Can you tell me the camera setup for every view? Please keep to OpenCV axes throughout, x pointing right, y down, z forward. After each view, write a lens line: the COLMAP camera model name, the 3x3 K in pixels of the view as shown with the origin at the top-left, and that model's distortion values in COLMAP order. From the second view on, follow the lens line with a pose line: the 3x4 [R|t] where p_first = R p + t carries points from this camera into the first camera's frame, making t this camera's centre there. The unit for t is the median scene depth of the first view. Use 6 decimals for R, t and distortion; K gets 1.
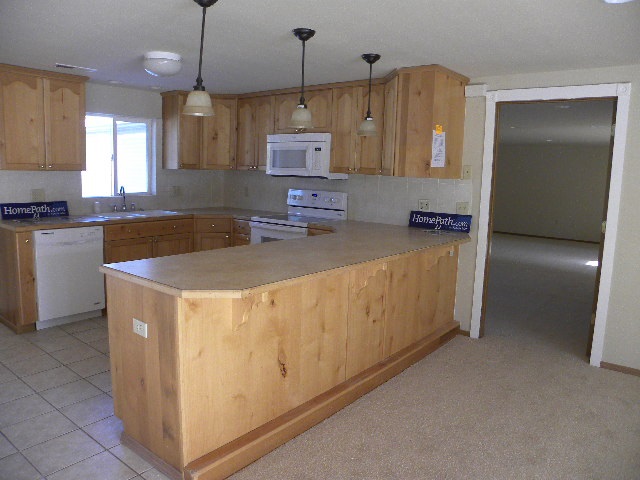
lens RADIAL K [[483.0, 0, 324.6], [0, 483.0, 241.1], [0, 0, 1]] dist [-0.146857, 0.076729]
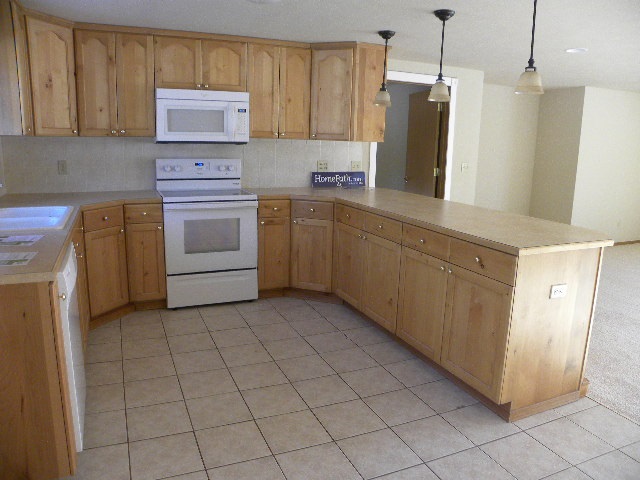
lens RADIAL K [[483.0, 0, 324.6], [0, 483.0, 241.1], [0, 0, 1]] dist [-0.146857, 0.076729]
pose [[0.466411, -0.195261, 0.862748, -0.779592], [0.115753, 0.980418, 0.159316, -0.082363], [-0.876962, 0.025559, 0.479879, 0.476965]]
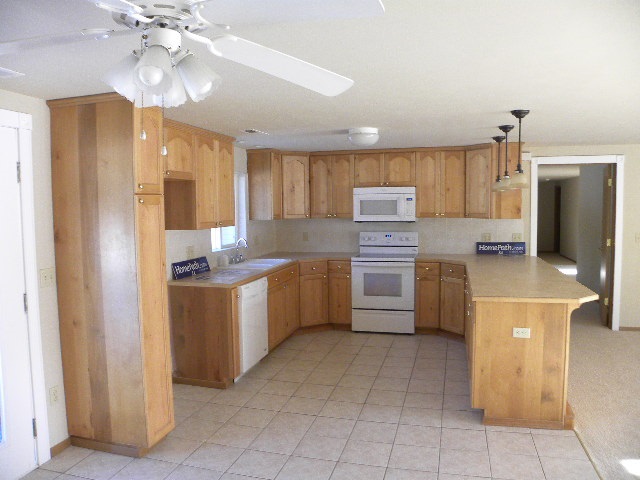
lens RADIAL K [[483.0, 0, 324.6], [0, 483.0, 241.1], [0, 0, 1]] dist [-0.146857, 0.076729]
pose [[0.916854, -0.071810, 0.392711, -0.760205], [0.097993, 0.994076, -0.047007, -0.046869], [-0.387009, 0.081582, 0.918460, -0.070678]]
